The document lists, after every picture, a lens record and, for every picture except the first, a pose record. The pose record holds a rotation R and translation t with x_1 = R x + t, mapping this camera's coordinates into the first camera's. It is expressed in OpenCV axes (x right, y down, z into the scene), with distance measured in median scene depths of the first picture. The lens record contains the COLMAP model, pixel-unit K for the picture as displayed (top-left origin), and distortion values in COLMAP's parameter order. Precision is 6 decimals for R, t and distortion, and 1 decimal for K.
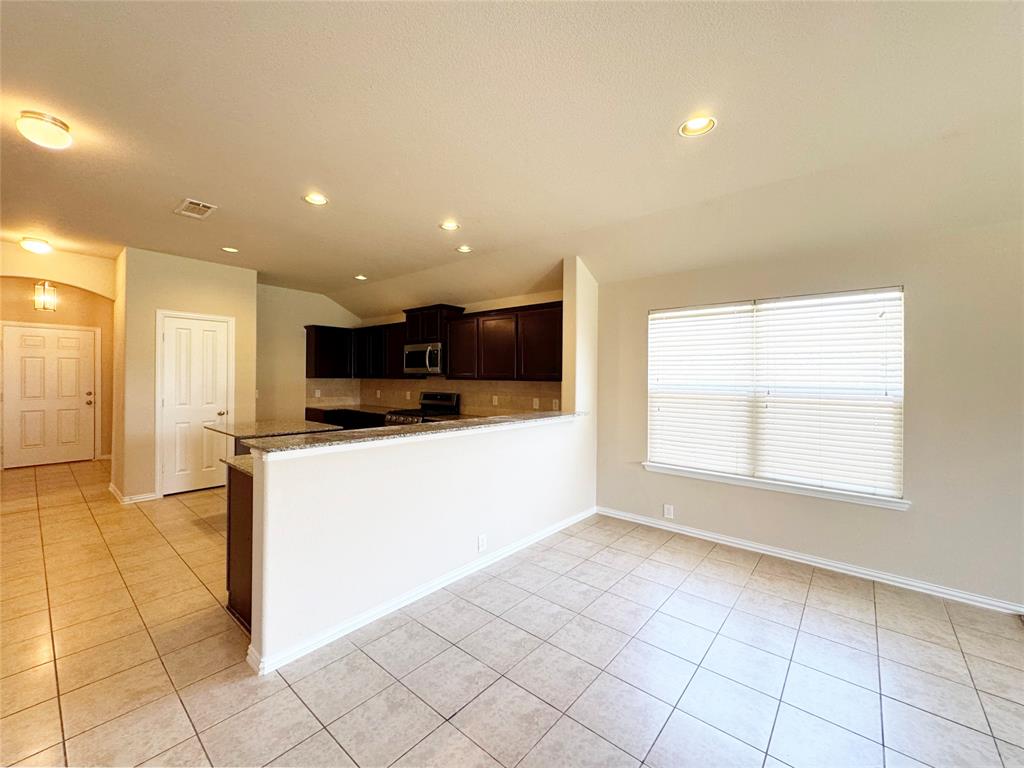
lens RADIAL K [[430.4, 0, 496.4], [0, 430.4, 380.9], [0, 0, 1]] dist [0.036728, 0.000197]
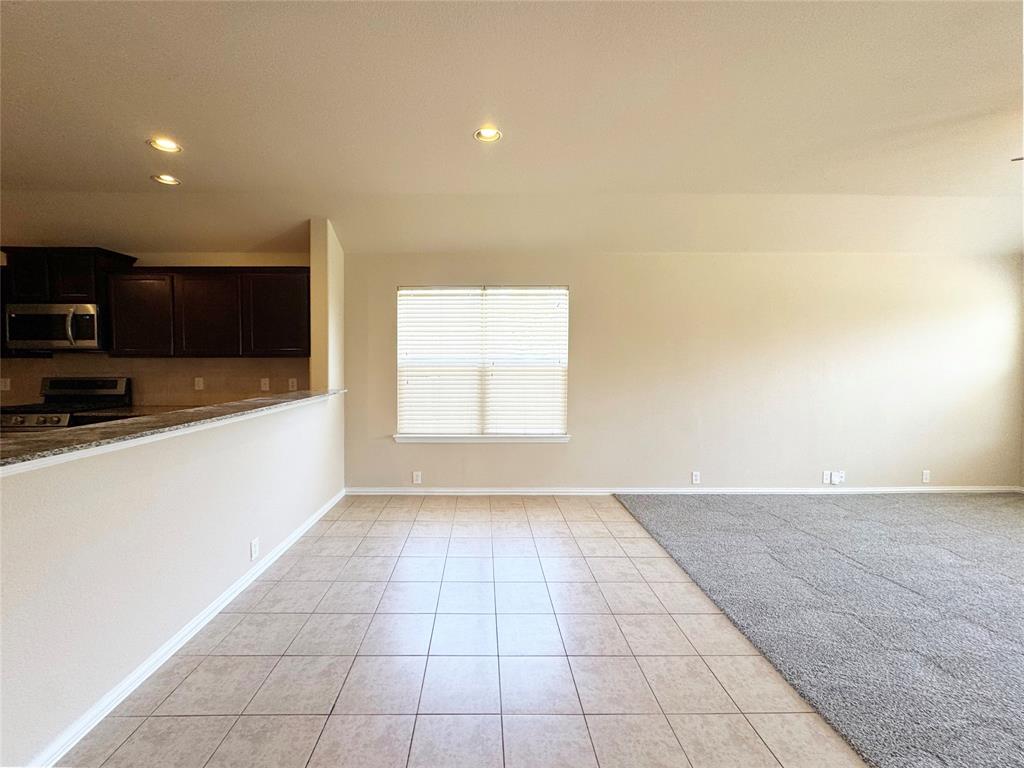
lens RADIAL K [[452.8, 0, 510.3], [0, 452.8, 374.5], [0, 0, 1]] dist [0.027034, 0.000186]
pose [[0.755124, -0.039100, 0.654415, -0.154671], [0.018076, 0.999082, 0.038836, 0.008597], [-0.655333, -0.017497, 0.755137, 0.010095]]
